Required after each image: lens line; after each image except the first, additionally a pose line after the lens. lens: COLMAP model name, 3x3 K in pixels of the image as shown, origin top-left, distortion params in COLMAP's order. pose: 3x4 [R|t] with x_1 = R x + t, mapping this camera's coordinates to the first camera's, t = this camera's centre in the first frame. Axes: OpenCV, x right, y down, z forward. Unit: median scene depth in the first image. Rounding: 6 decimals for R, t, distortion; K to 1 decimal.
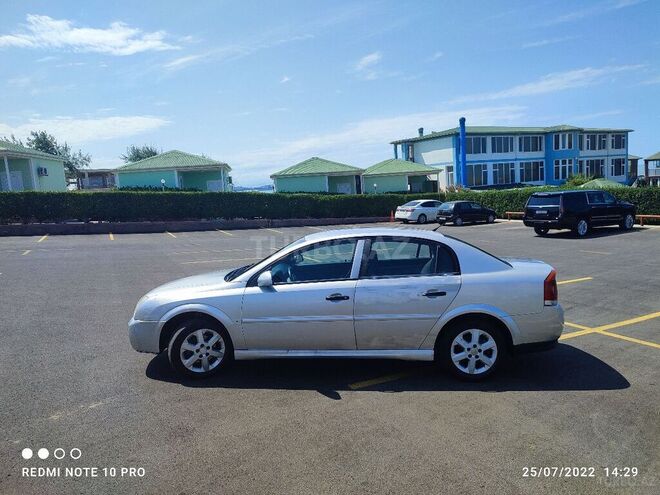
lens RADIAL K [[482.0, 0, 335.0], [0, 482.0, 235.5], [0, 0, 1]] dist [0.019889, -0.006963]
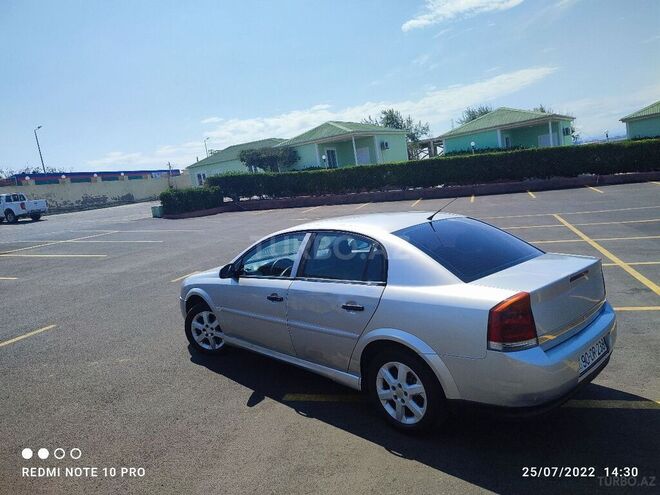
lens RADIAL K [[482.0, 0, 333.8], [0, 482.0, 256.8], [0, 0, 1]] dist [0.019889, -0.006963]
pose [[0.725872, 0.055803, -0.685562, 0.681028], [0.033664, 0.992627, 0.116440, -0.047501], [0.687005, -0.107599, 0.718642, 0.424159]]
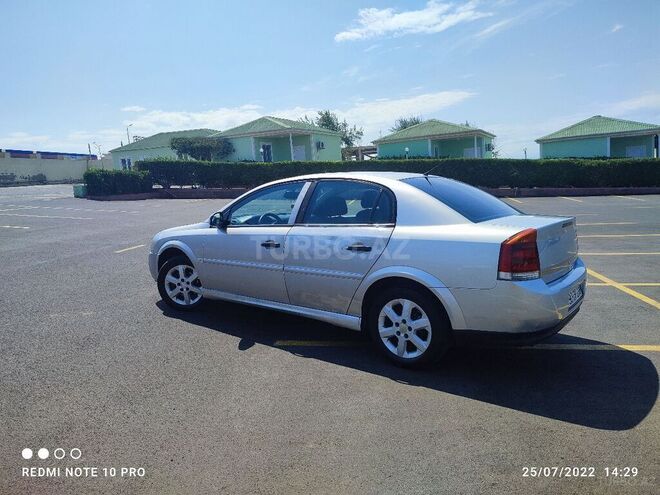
lens RADIAL K [[482.0, 0, 333.7], [0, 482.0, 249.9], [0, 0, 1]] dist [0.019889, -0.006963]
pose [[0.823342, 0.082181, -0.561564, 0.597350], [-0.034983, 0.994928, 0.094311, 0.048126], [0.566466, -0.058005, 0.822041, 0.312632]]
